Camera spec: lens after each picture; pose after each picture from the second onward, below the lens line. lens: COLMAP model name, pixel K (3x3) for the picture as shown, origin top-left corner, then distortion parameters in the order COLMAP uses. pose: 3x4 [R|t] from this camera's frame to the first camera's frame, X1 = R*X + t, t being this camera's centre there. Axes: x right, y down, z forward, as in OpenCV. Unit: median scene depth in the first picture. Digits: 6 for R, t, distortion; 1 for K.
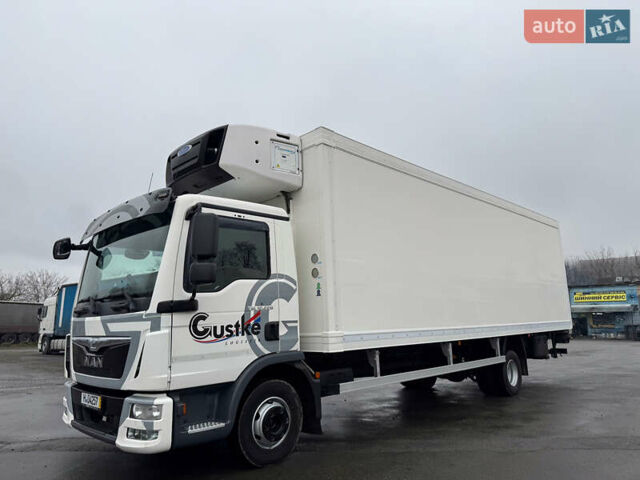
lens RADIAL K [[443.5, 0, 321.7], [0, 443.5, 243.3], [0, 0, 1]] dist [0.027696, -0.024460]
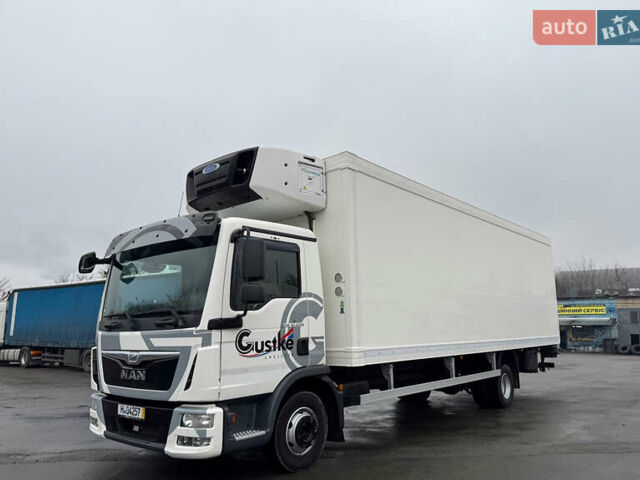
lens RADIAL K [[481.8, 0, 333.3], [0, 481.8, 259.1], [0, 0, 1]] dist [0.046462, -0.056440]
pose [[0.995937, 0.022907, 0.087095, -0.145516], [-0.025159, 0.999374, 0.024852, -0.042886], [-0.086472, -0.026942, 0.995890, -0.157225]]
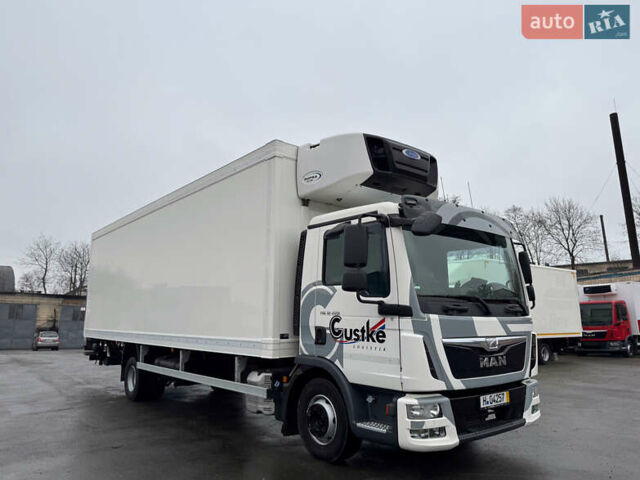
lens RADIAL K [[481.8, 0, 329.1], [0, 481.8, 247.3], [0, 0, 1]] dist [0.046462, -0.056440]
pose [[0.073176, 0.196311, 0.977807, -1.612065], [-0.162889, 0.969623, -0.182478, 0.267034], [-0.983927, -0.145921, 0.102930, 1.249580]]
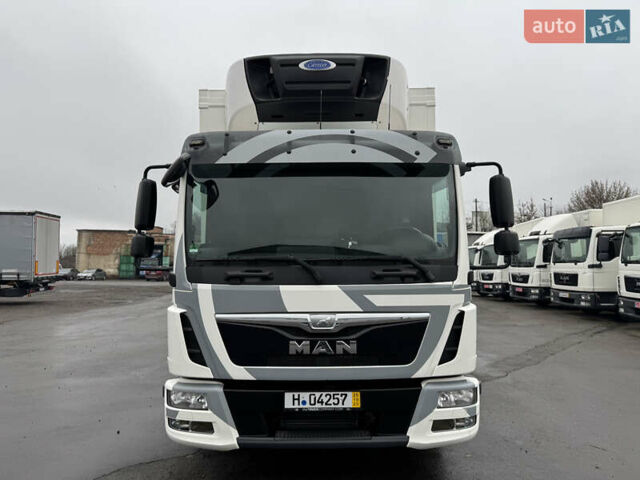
lens RADIAL K [[497.1, 0, 303.8], [0, 497.1, 238.7], [0, 0, 1]] dist [0.027255, -0.011262]
pose [[0.709956, 0.071036, 0.700654, -1.073195], [-0.136574, 0.989900, 0.038026, 0.063375], [-0.690876, -0.122688, 0.712487, 0.456076]]
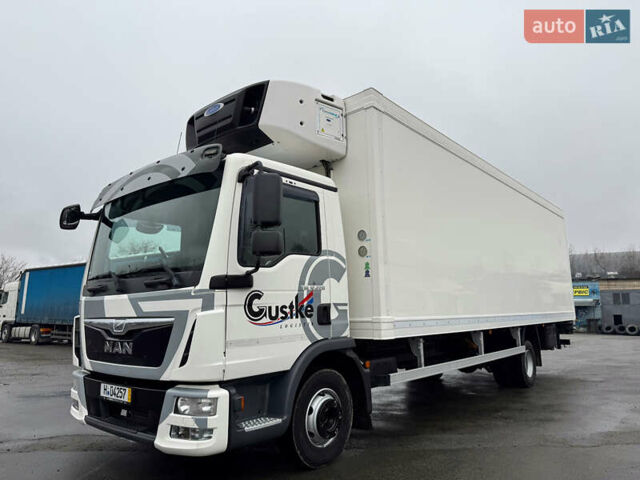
lens RADIAL K [[443.5, 0, 317.2], [0, 443.5, 240.7], [0, 0, 1]] dist [0.027696, -0.024460]
pose [[0.997411, 0.022633, 0.068250, -0.189883], [-0.023505, 0.999652, 0.012000, 0.042238], [-0.067955, -0.013574, 0.997596, 0.125834]]
